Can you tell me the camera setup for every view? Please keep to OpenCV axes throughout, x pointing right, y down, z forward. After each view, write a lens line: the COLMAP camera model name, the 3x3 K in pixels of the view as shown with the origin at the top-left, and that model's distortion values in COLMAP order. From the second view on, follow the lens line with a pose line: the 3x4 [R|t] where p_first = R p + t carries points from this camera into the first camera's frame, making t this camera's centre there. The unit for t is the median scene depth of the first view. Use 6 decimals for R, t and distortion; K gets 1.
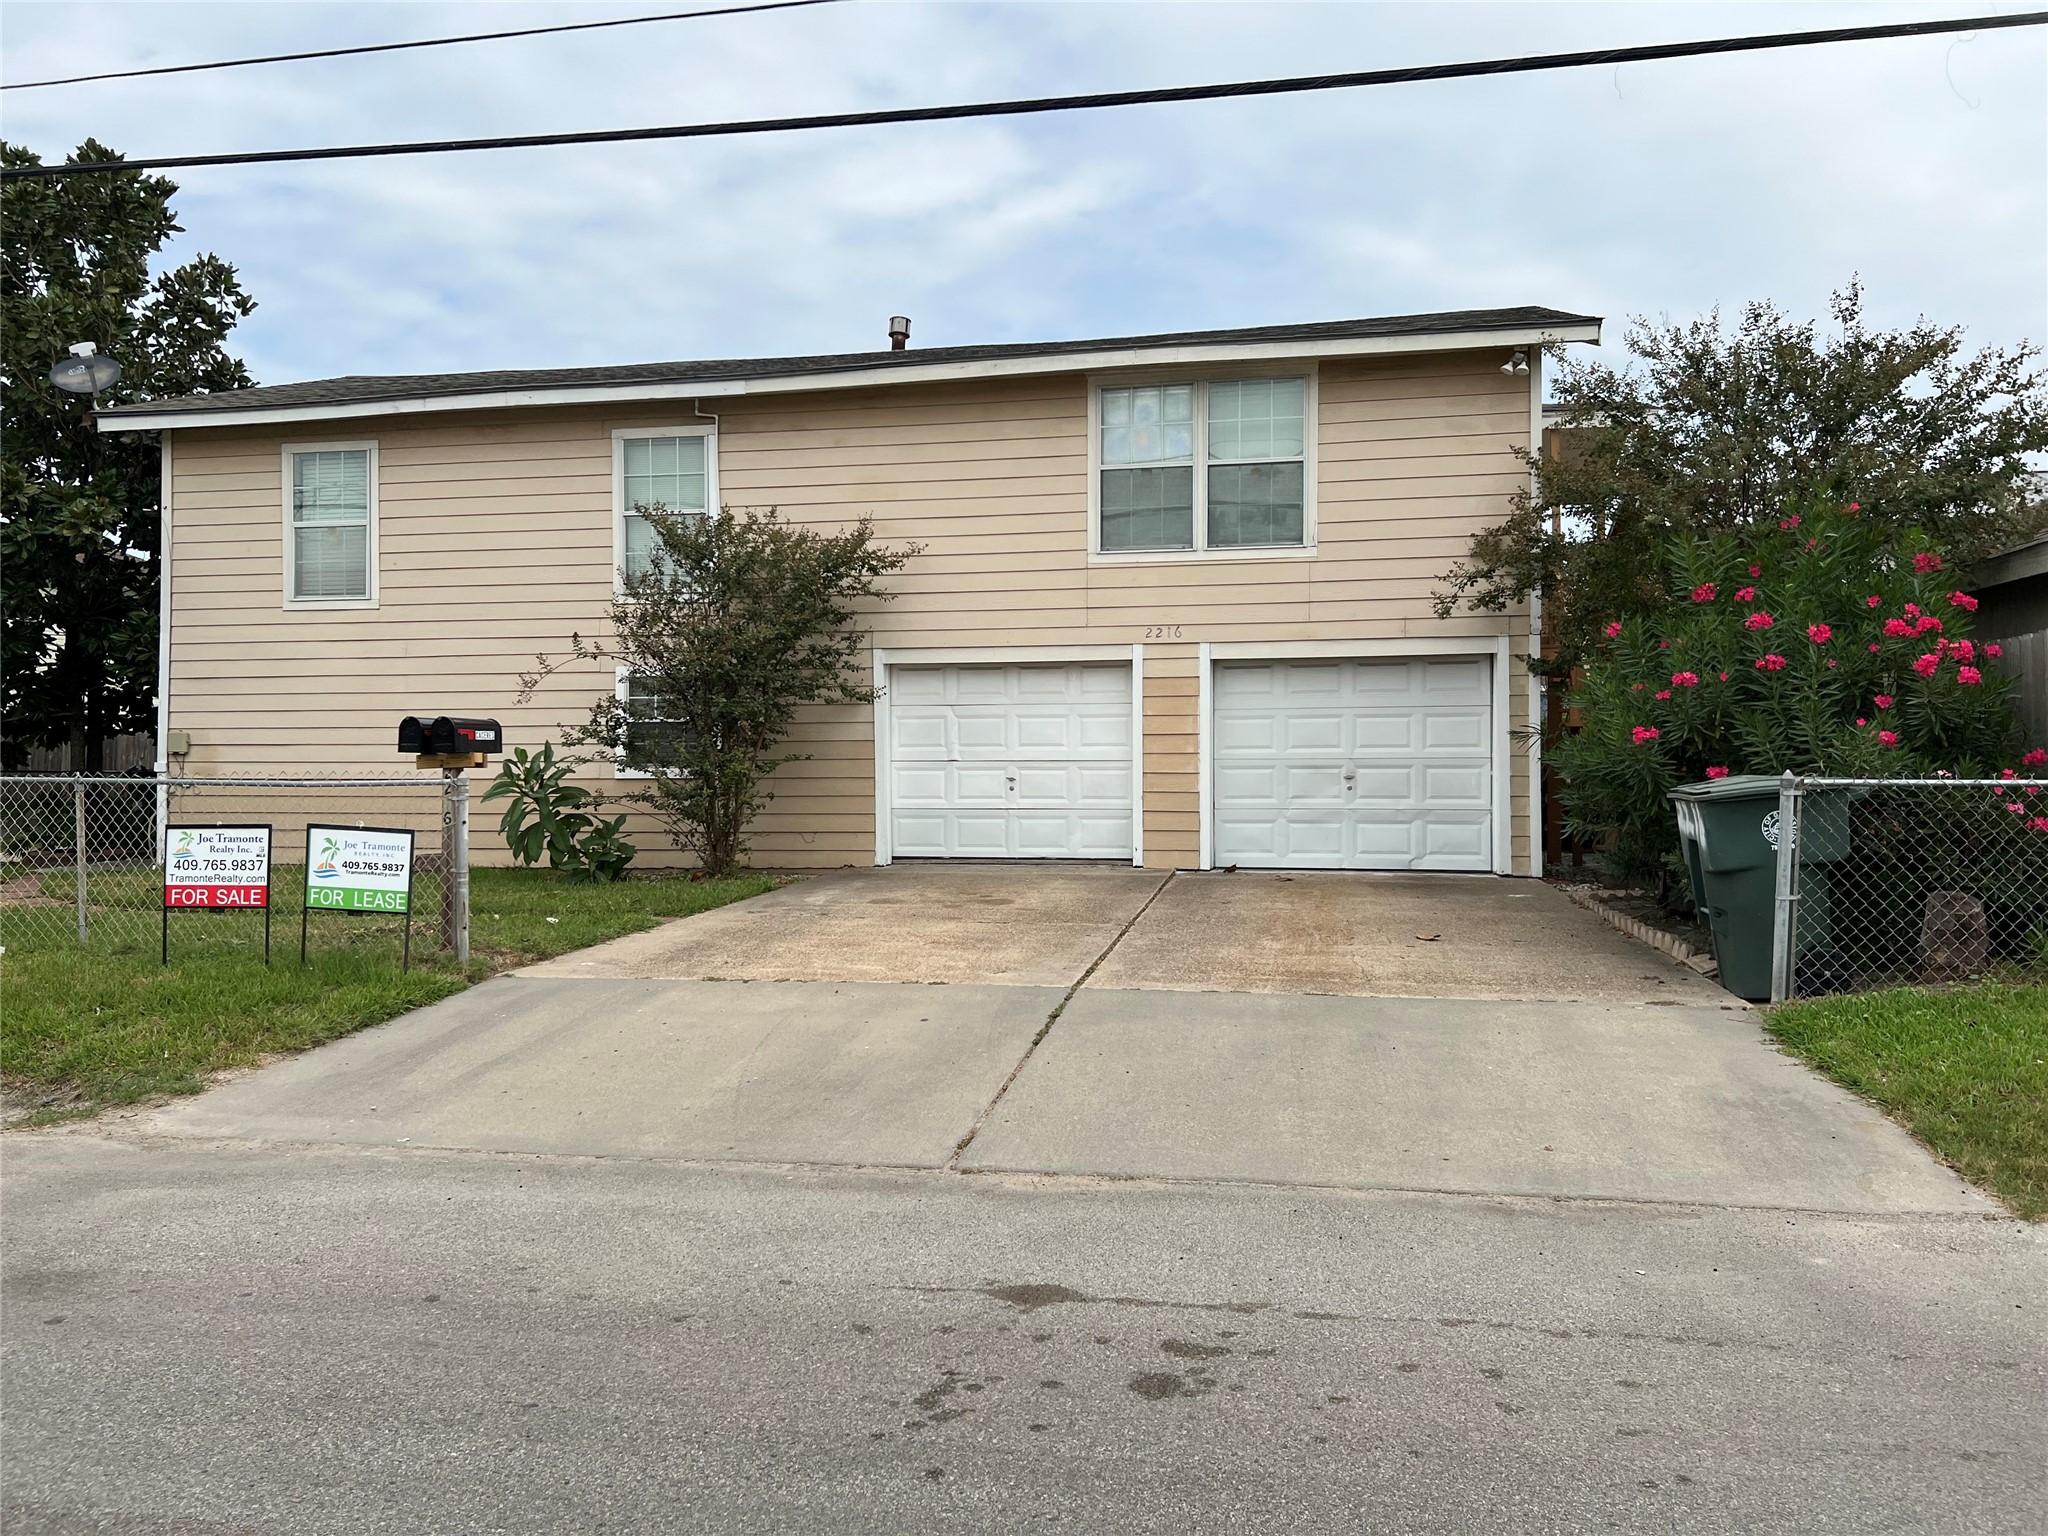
lens RADIAL K [[1481.3, 0, 1016.0], [0, 1481.3, 753.2], [0, 0, 1]] dist [0.083901, -0.211736]
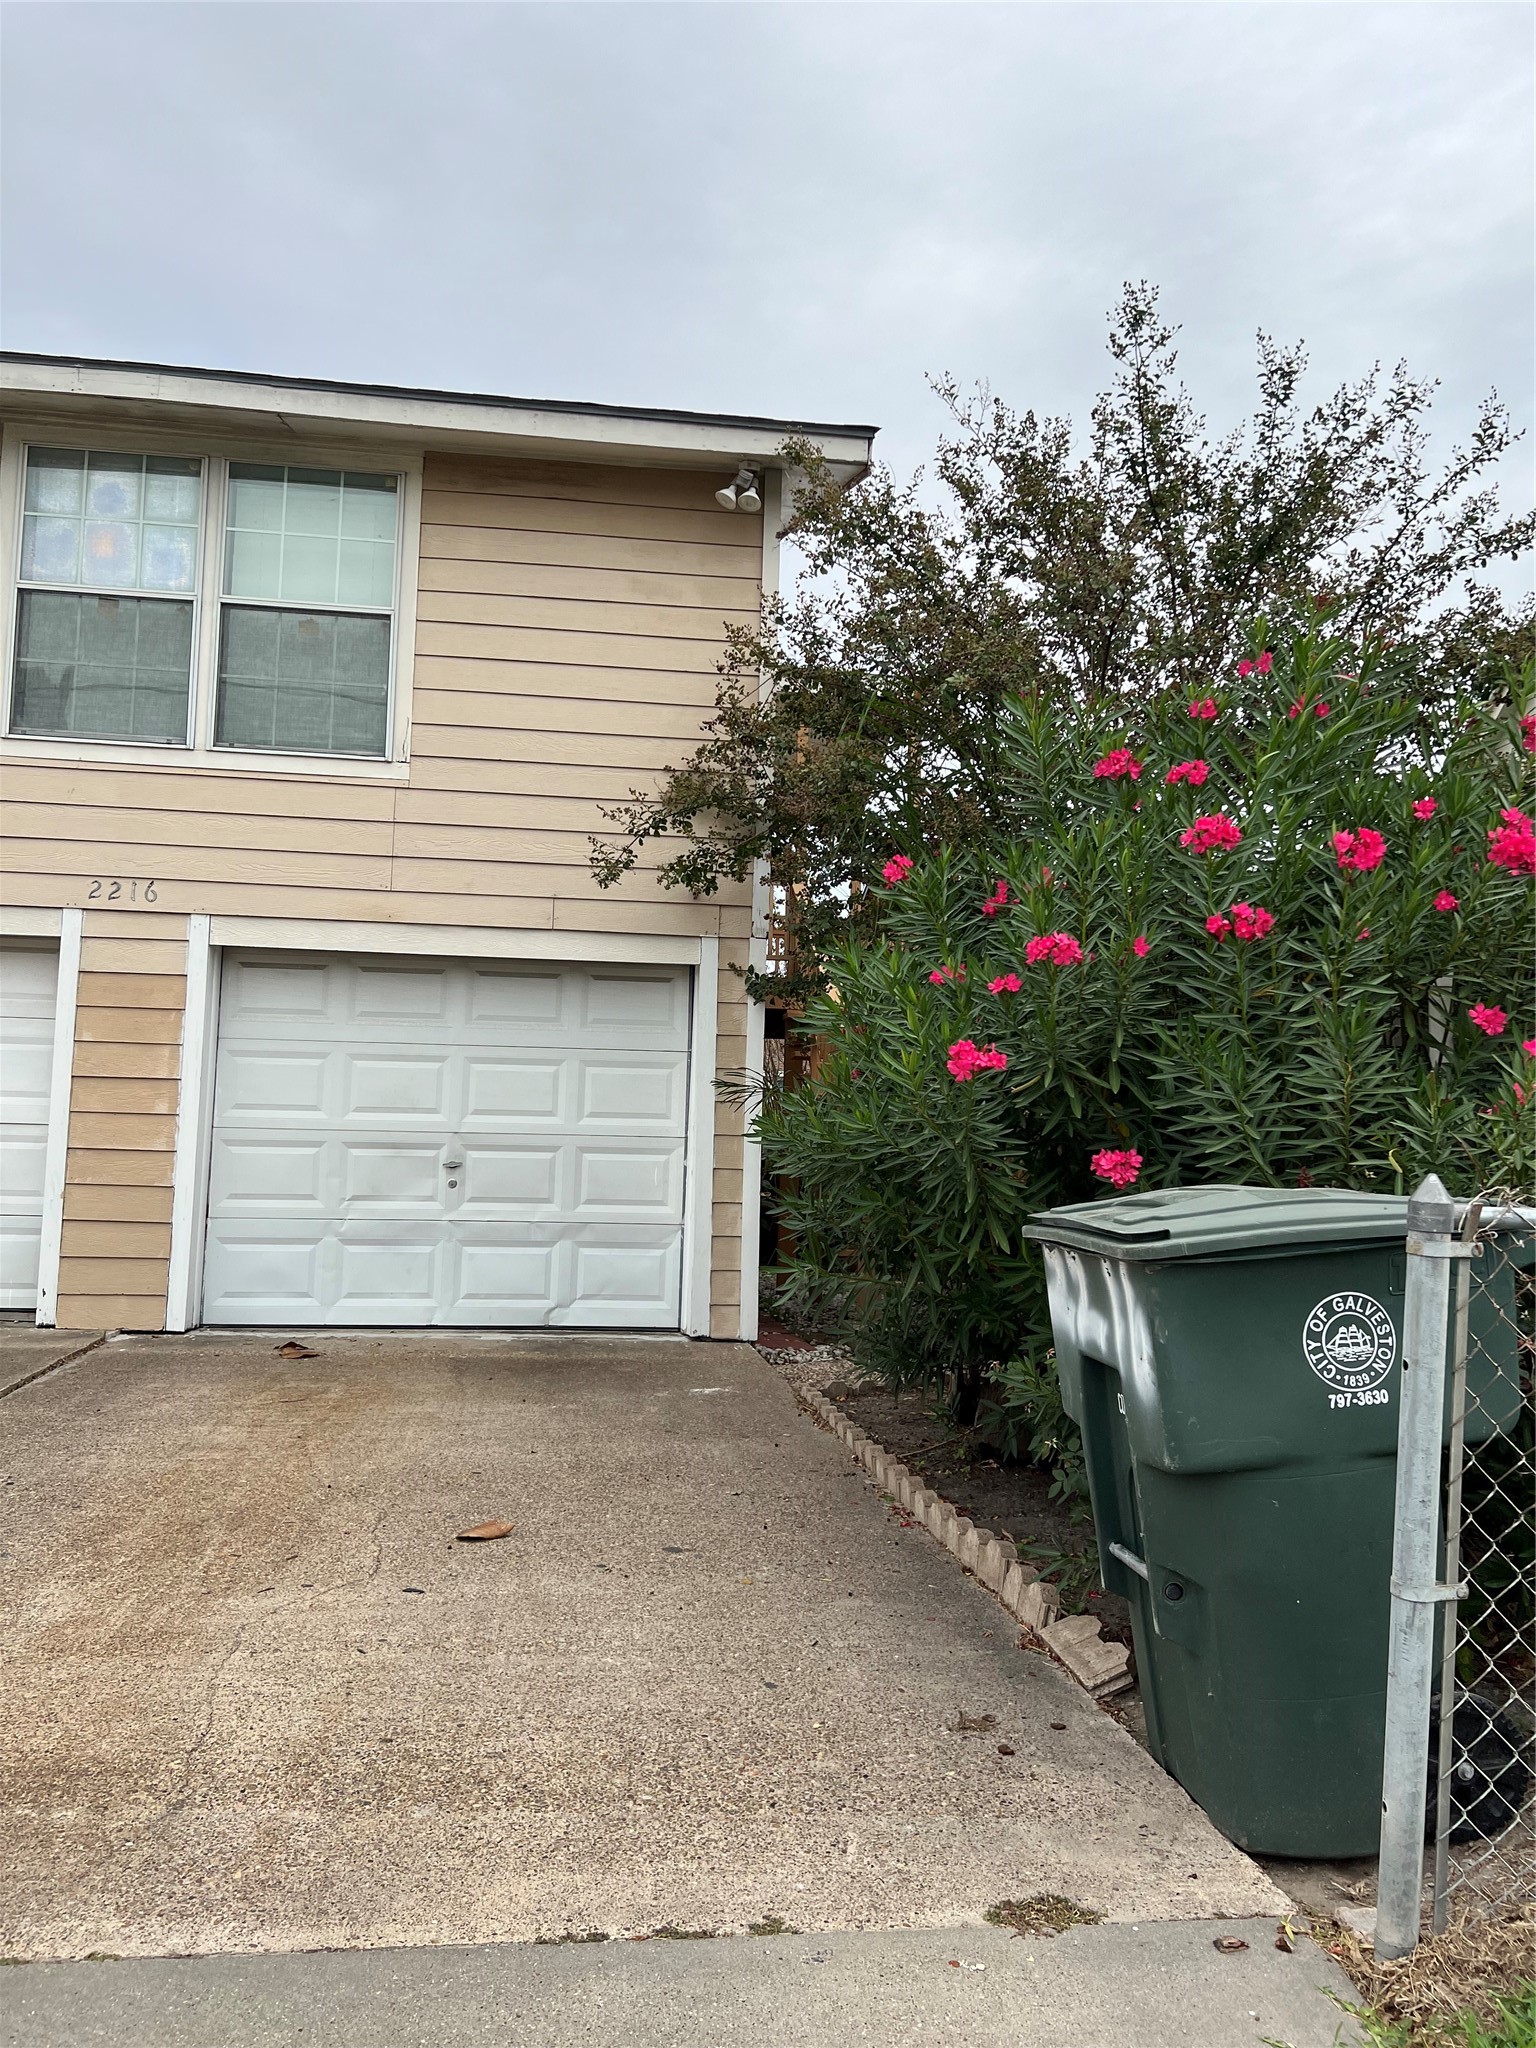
lens RADIAL K [[1481.3, 0, 768.0], [0, 1481.3, 1024.0], [0, 0, 1]] dist [0.083901, -0.211736]
pose [[0.948357, 0.053722, 0.312623, 0.159091], [-0.029621, 0.996246, -0.081341, 0.005105], [-0.315819, 0.067880, 0.946388, 0.415357]]
